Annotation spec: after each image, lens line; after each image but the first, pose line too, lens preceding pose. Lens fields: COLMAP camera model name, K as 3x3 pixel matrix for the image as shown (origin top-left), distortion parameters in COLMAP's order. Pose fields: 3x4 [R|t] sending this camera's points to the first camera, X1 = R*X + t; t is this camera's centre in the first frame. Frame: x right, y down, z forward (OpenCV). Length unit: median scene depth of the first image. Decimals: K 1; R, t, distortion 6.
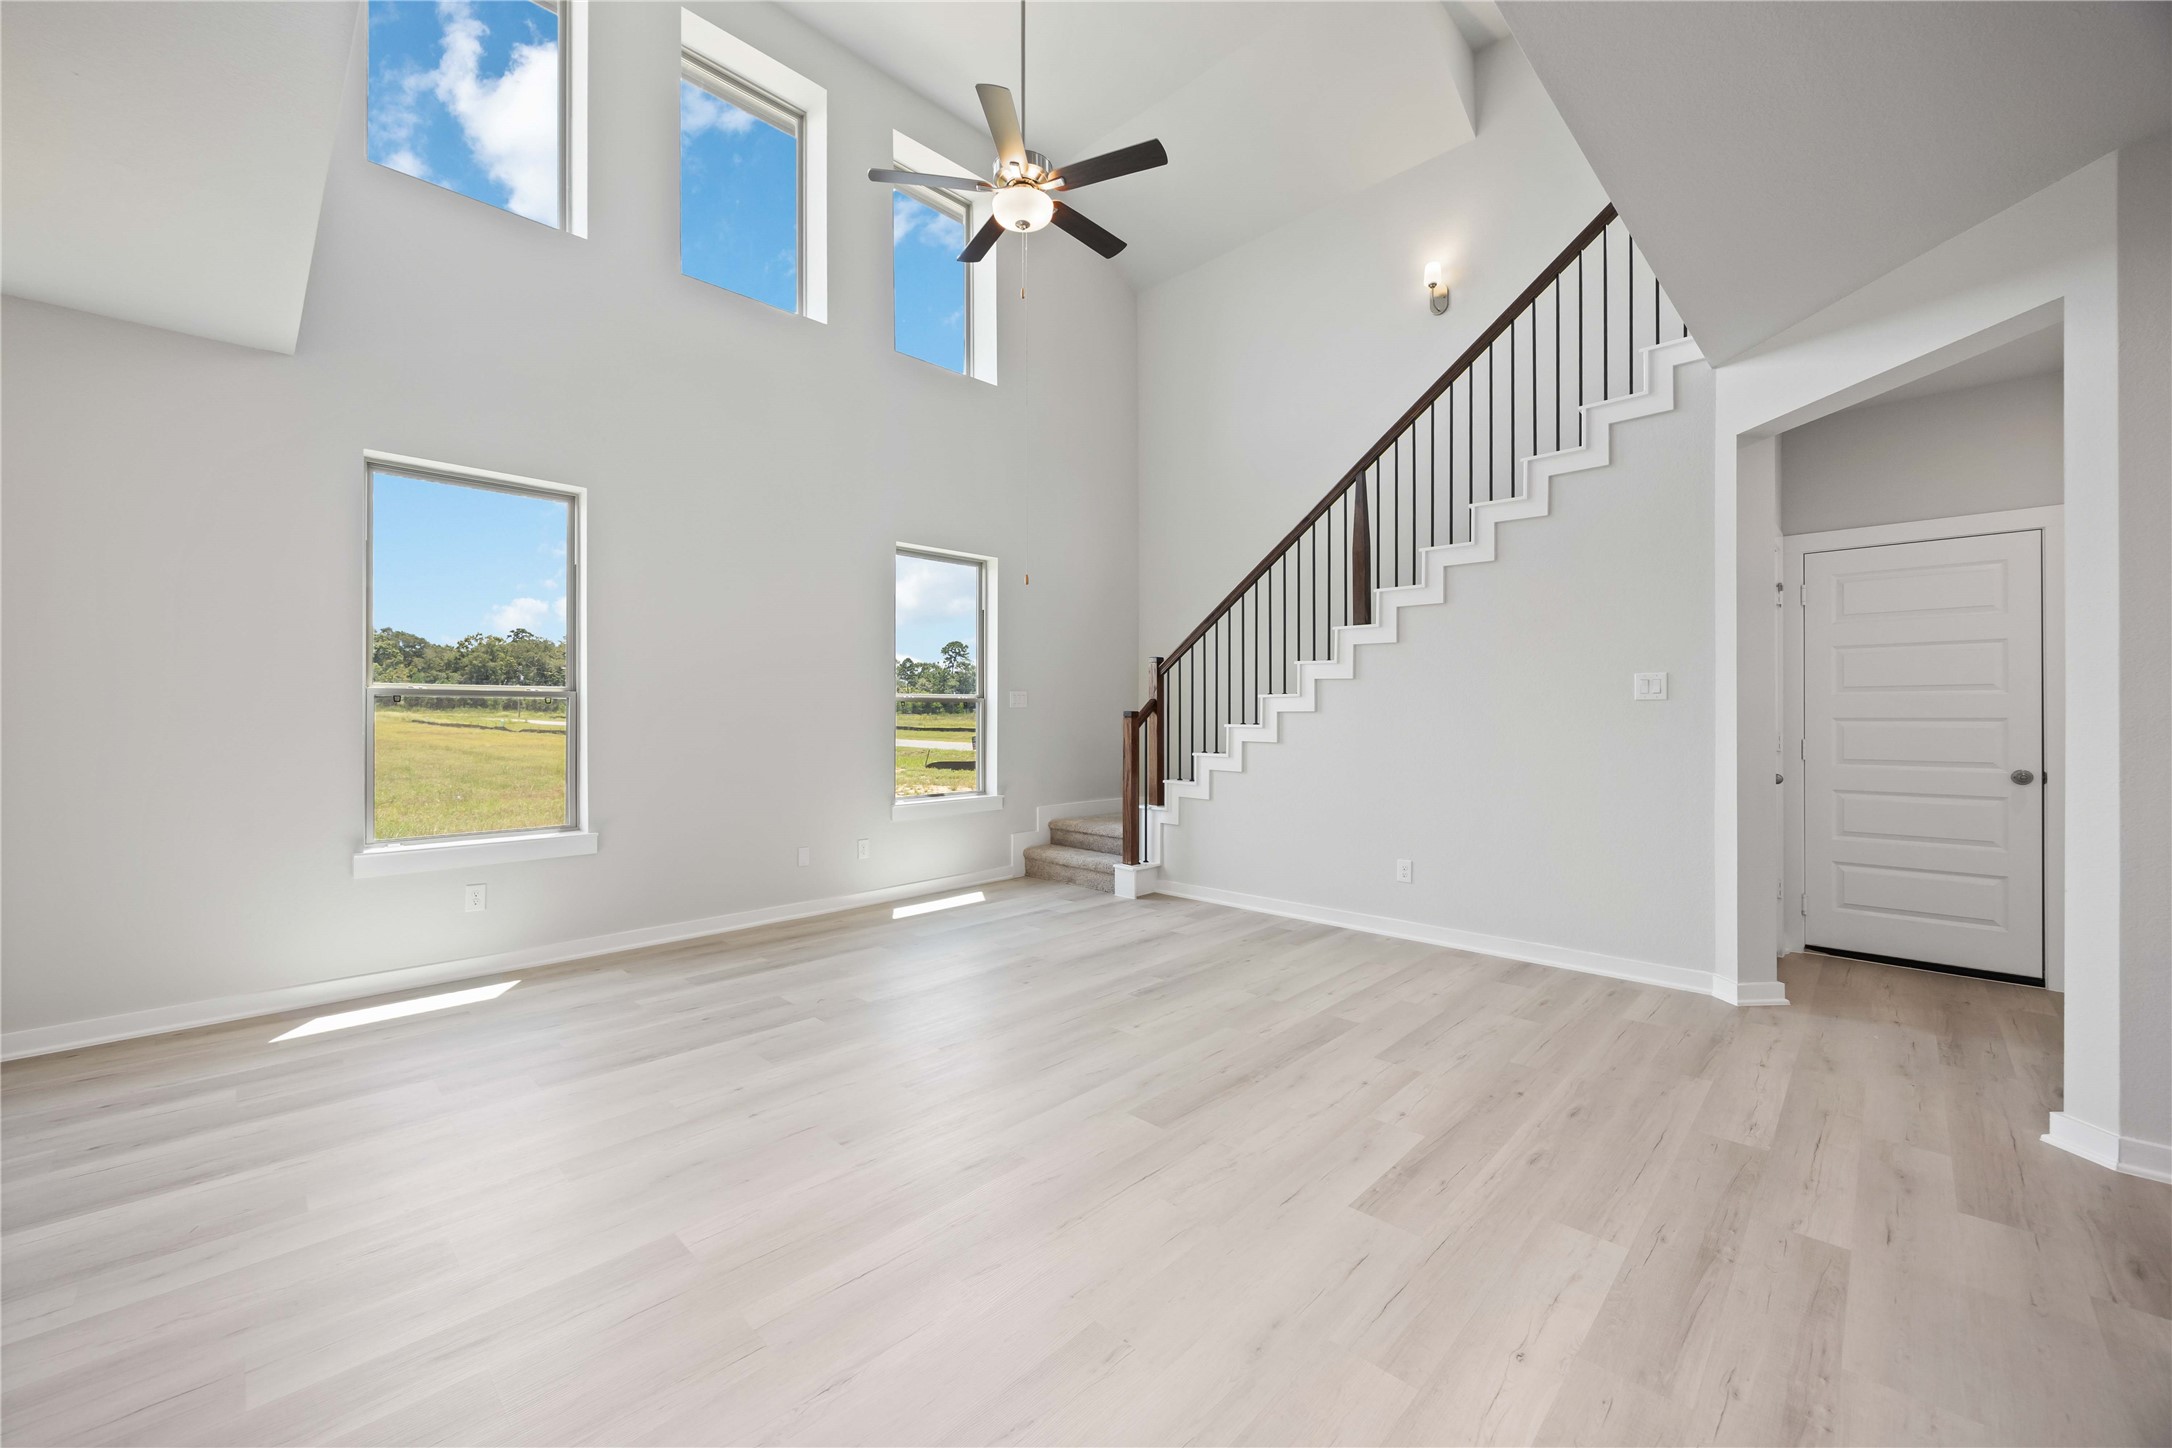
lens RADIAL K [[826.3, 0, 1084.3], [0, 826.3, 730.3], [0, 0, 1]] dist [-0.002681, 0.000103]
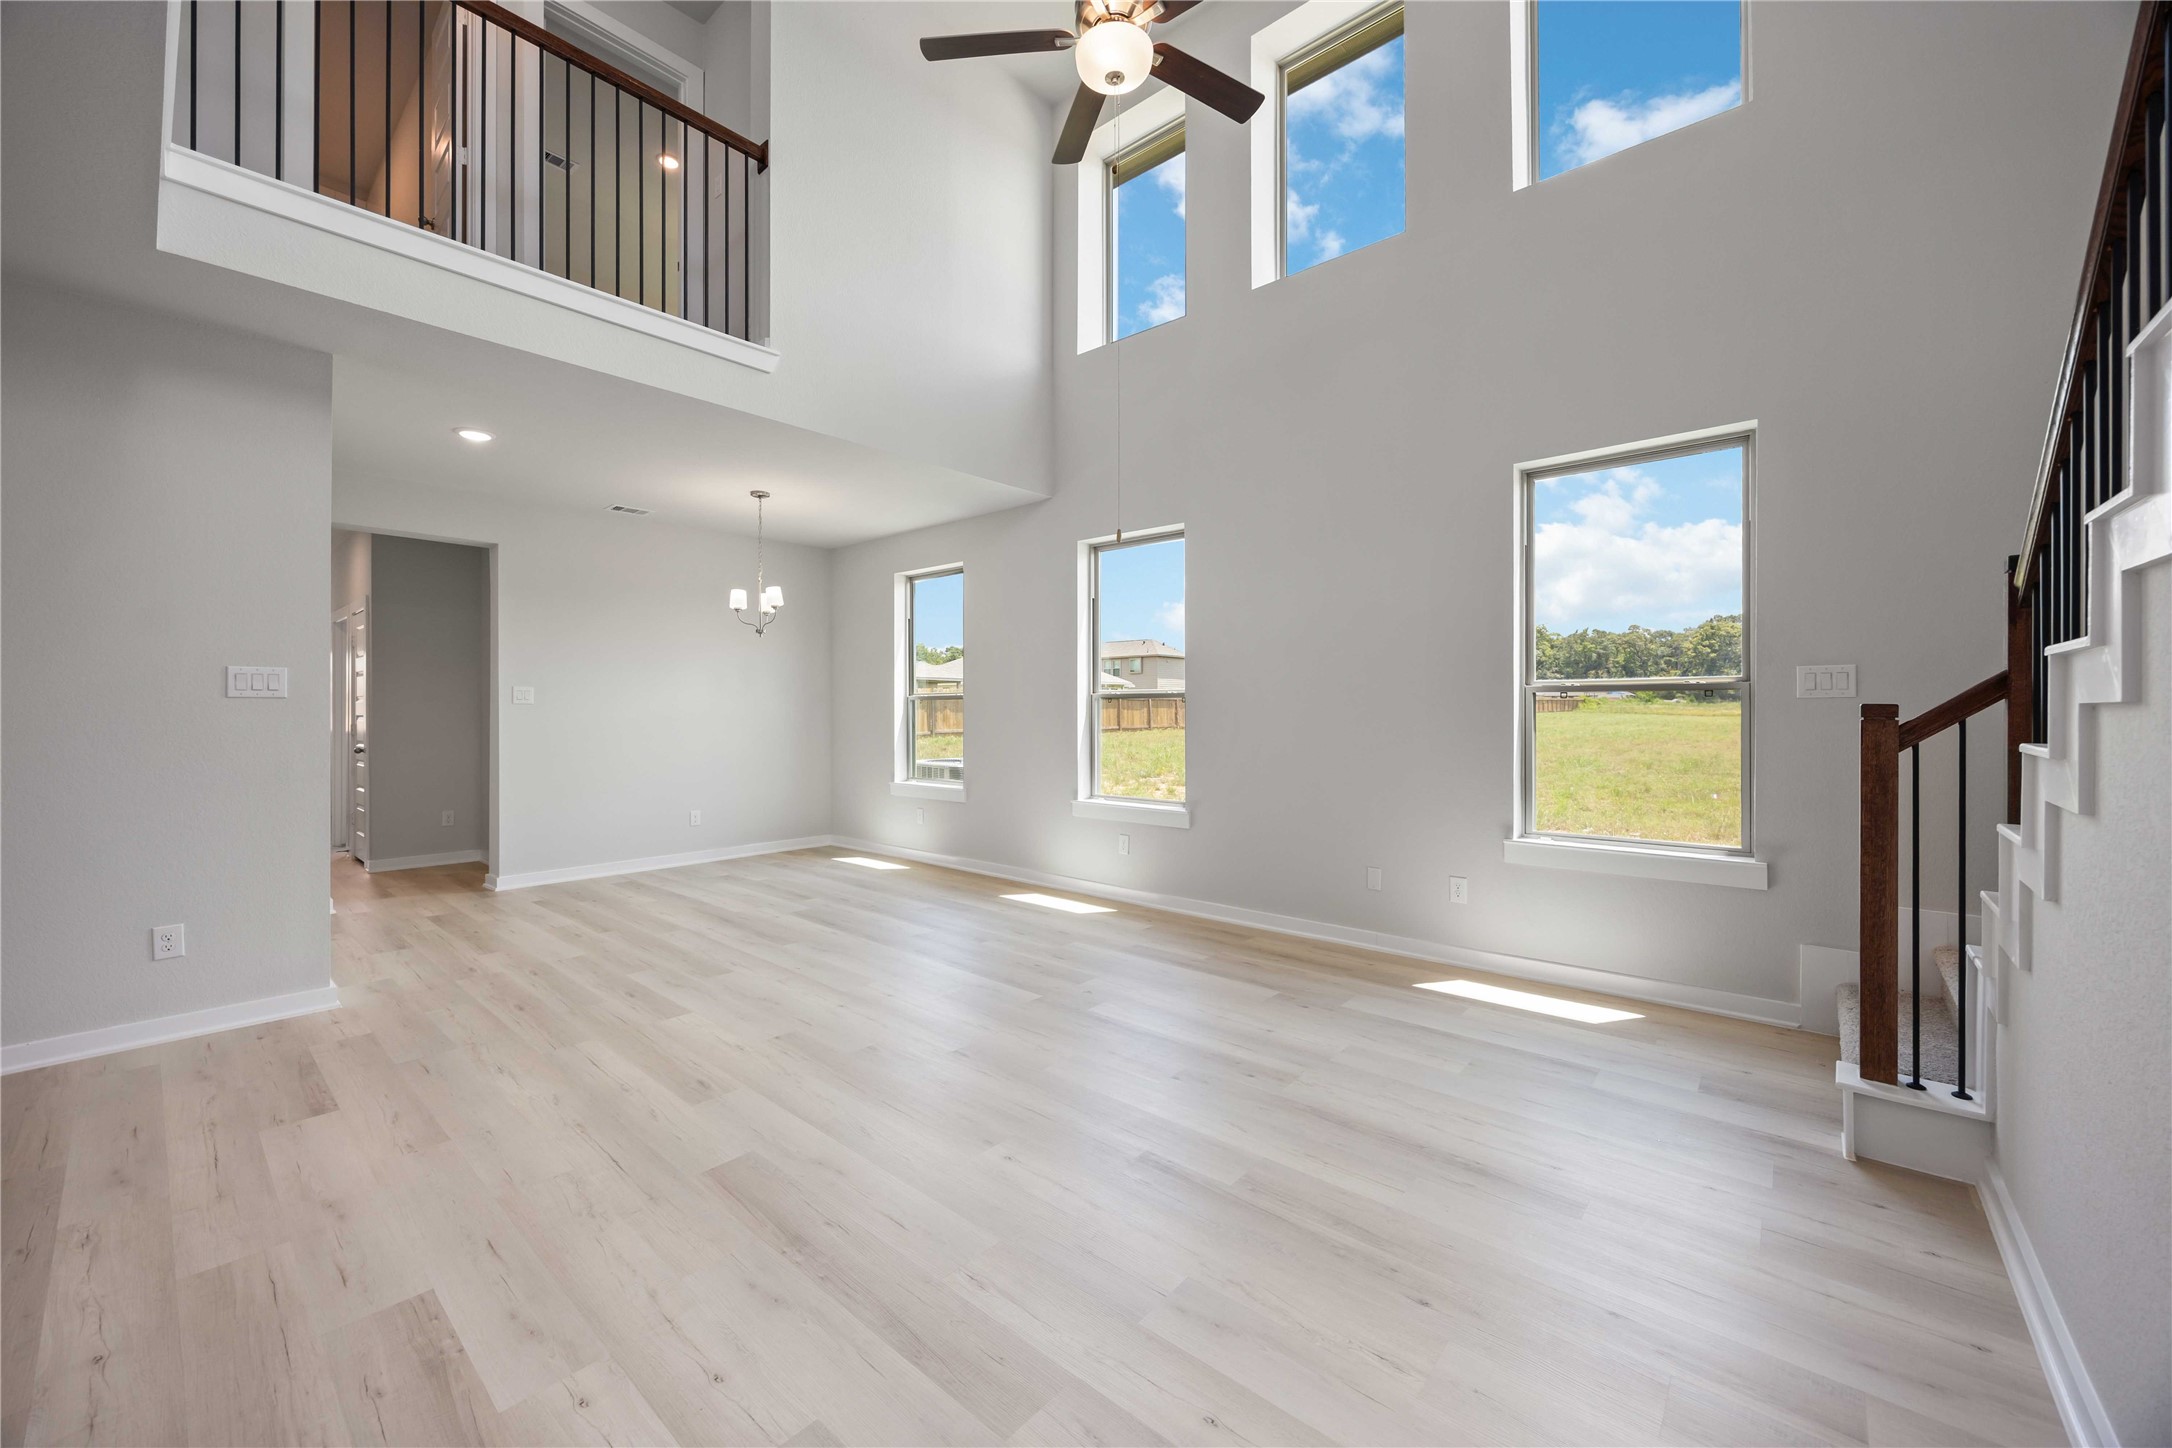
lens RADIAL K [[826.3, 0, 1093.5], [0, 826.3, 709.3], [0, 0, 1]] dist [-0.002681, 0.000103]
pose [[0.065180, -0.002446, -0.997871, 0.674169], [-0.016279, 0.999861, -0.003514, -0.019010], [0.997741, 0.016474, 0.065132, 0.894318]]
